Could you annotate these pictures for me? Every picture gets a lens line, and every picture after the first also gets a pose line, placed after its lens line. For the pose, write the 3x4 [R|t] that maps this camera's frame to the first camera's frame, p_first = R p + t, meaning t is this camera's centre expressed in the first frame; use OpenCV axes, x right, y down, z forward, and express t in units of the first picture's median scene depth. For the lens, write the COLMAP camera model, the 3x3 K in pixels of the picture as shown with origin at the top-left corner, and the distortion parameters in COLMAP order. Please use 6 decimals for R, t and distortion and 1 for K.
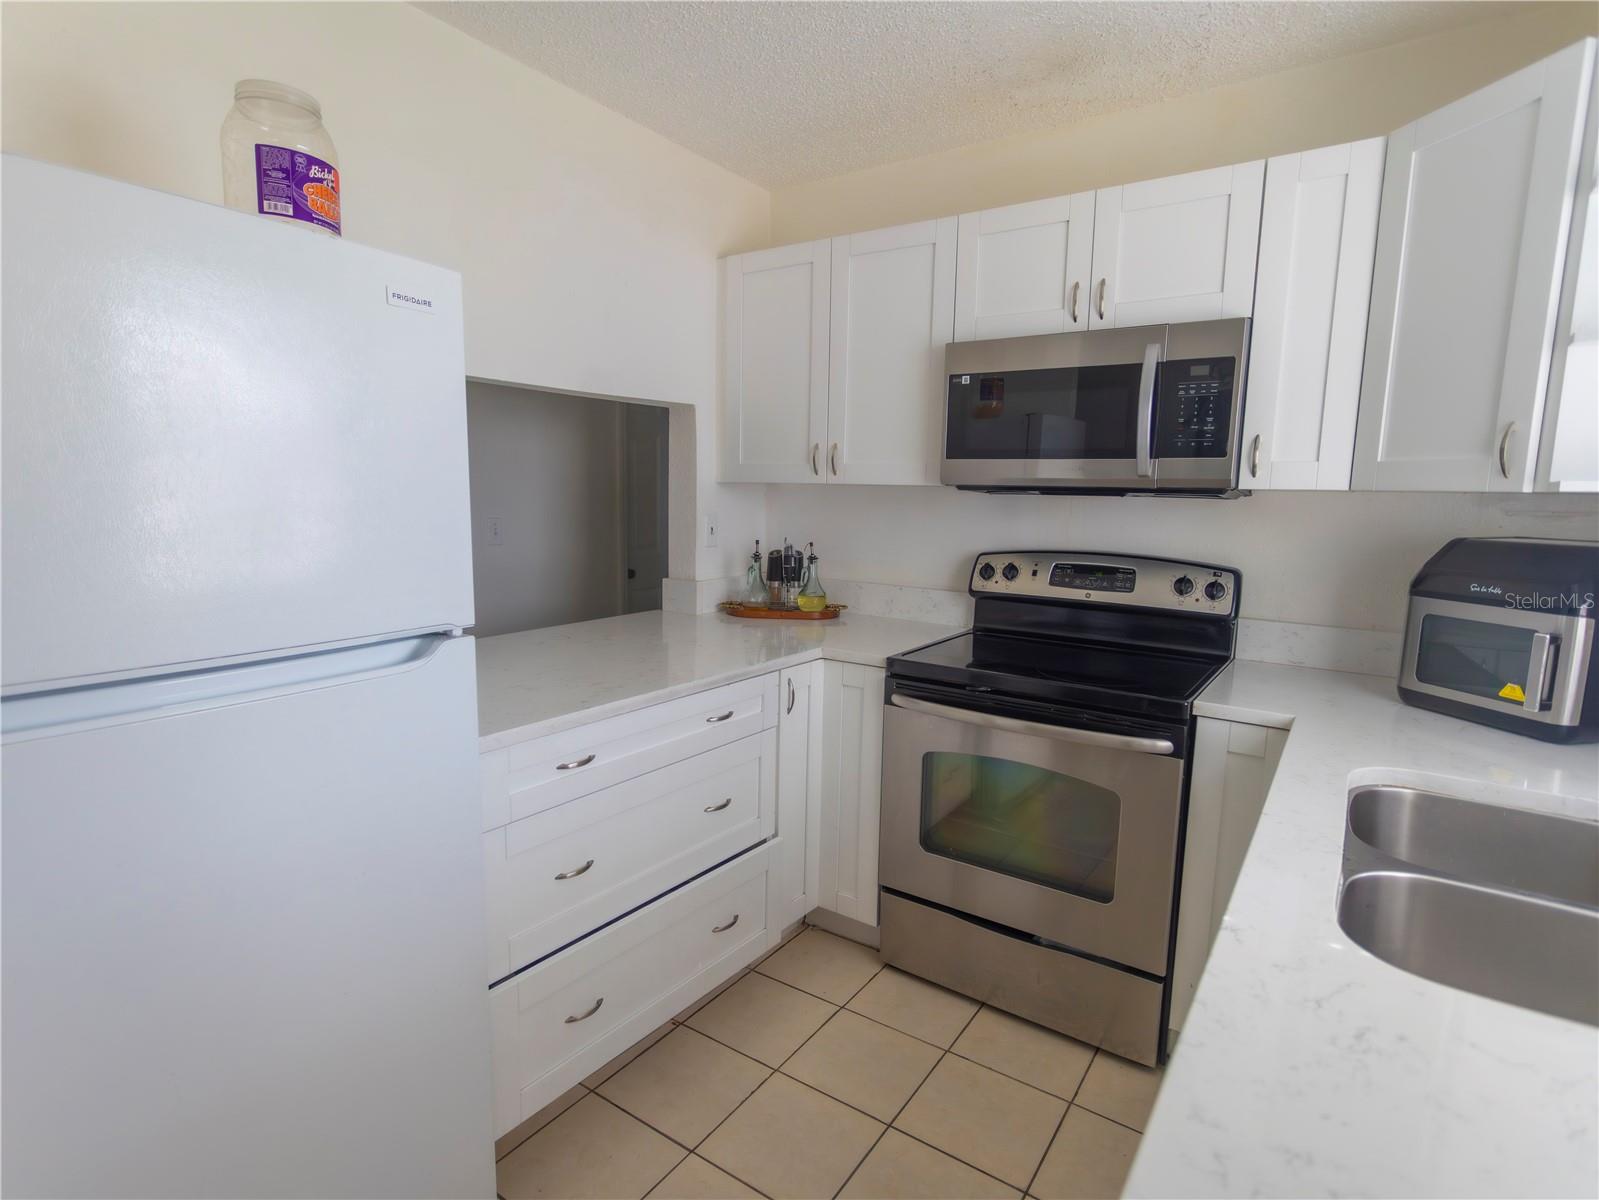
lens RADIAL K [[833.8, 0, 793.8], [0, 833.8, 609.8], [0, 0, 1]] dist [0.004020, 0.001404]
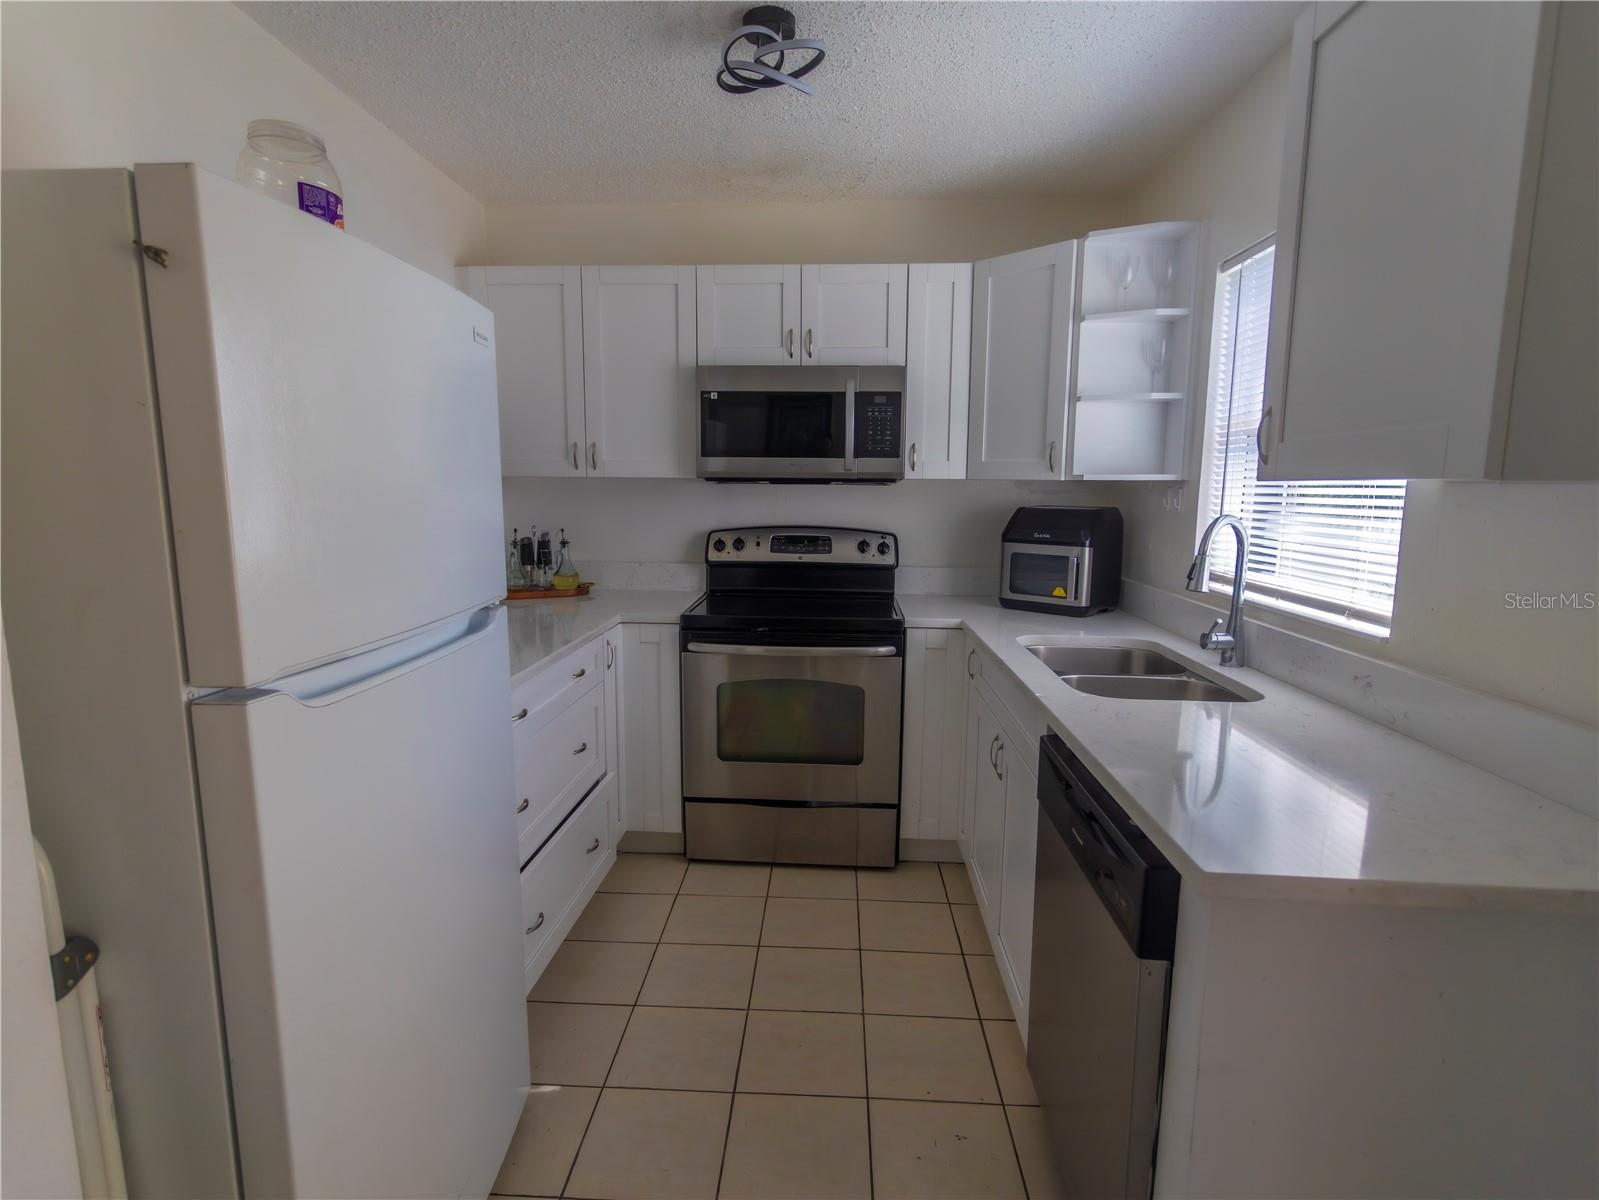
lens RADIAL K [[815.4, 0, 799.5], [0, 815.4, 607.6], [0, 0, 1]] dist [0.000116, 0.000210]
pose [[0.853901, -0.090510, 0.512504, -0.364343], [0.082787, 0.995845, 0.037935, 0.013987], [-0.513808, 0.010035, 0.857846, -0.148850]]
